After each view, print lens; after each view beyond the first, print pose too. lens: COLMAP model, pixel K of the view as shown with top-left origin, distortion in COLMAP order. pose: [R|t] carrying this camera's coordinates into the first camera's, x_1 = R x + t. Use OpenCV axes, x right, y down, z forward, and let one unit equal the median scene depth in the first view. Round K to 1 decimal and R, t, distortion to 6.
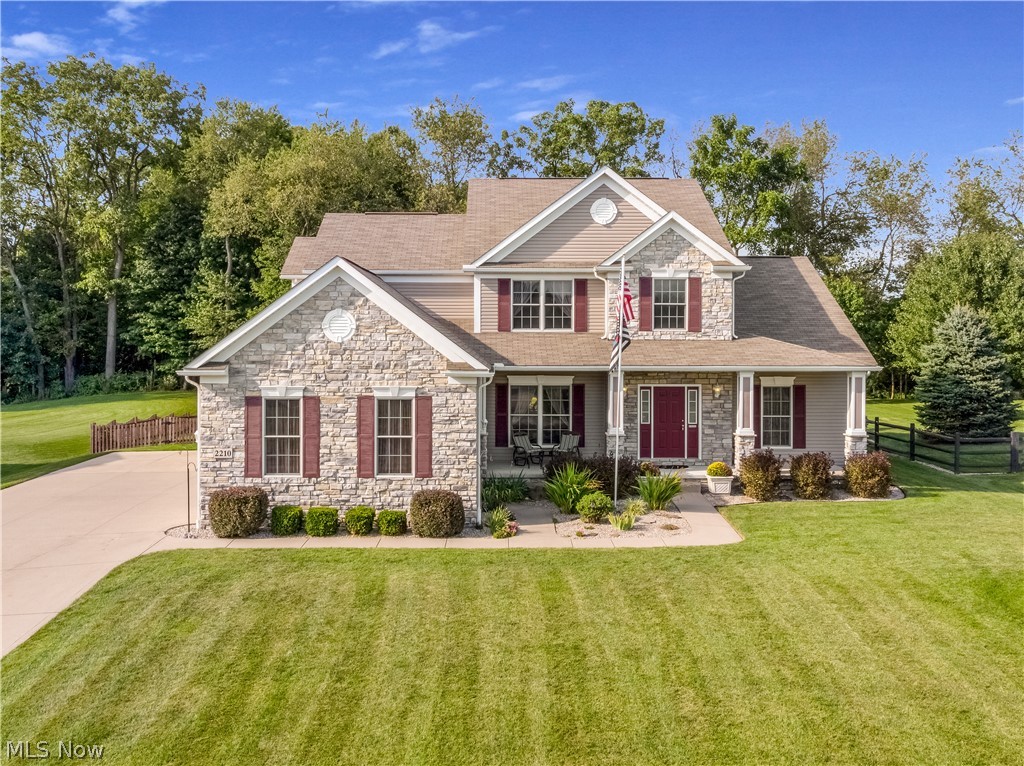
lens RADIAL K [[946.5, 0, 480.9], [0, 946.5, 383.1], [0, 0, 1]] dist [0.017415, 0.002060]
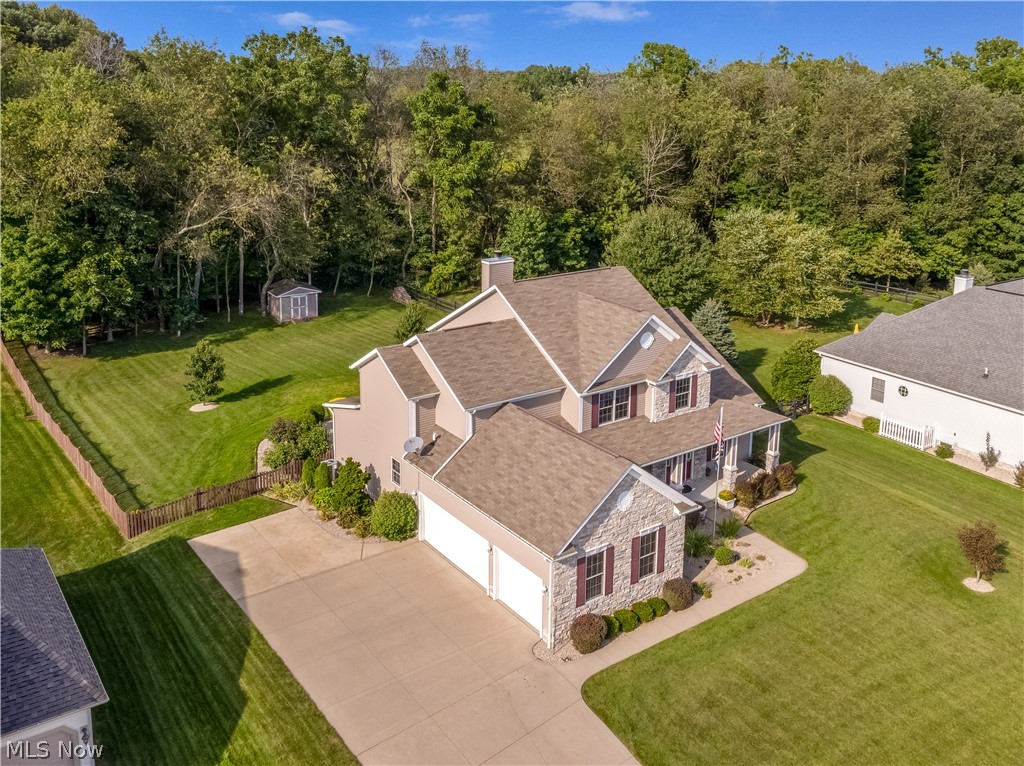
lens RADIAL K [[922.9, 0, 512.6], [0, 922.9, 310.7], [0, 0, 1]] dist [0.007602, 0.003412]
pose [[0.812214, -0.141652, 0.565900, -1.111102], [0.028465, 0.978539, 0.204087, -0.679486], [-0.582665, -0.149654, 0.798815, -0.060974]]
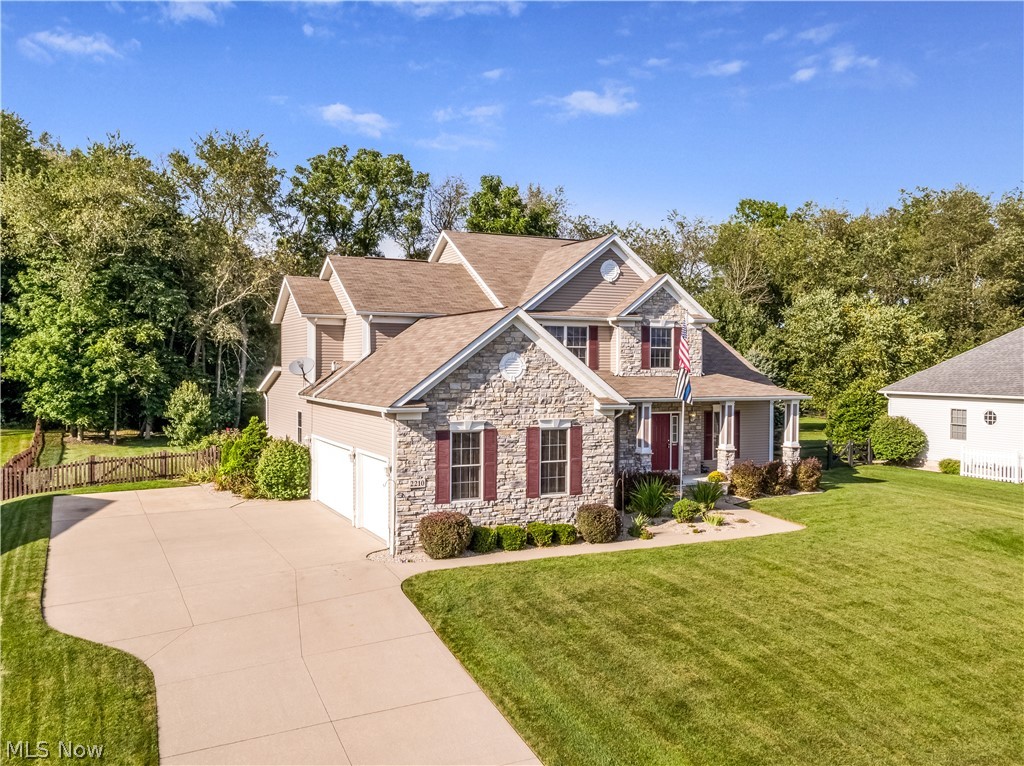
lens RADIAL K [[896.3, 0, 511.2], [0, 896.3, 411.0], [0, 0, 1]] dist [0.011360, 0.005732]
pose [[0.900875, -0.019176, 0.433655, -0.621302], [0.017762, 0.999816, 0.007314, -0.015026], [-0.433716, 0.001114, 0.901049, 0.019917]]
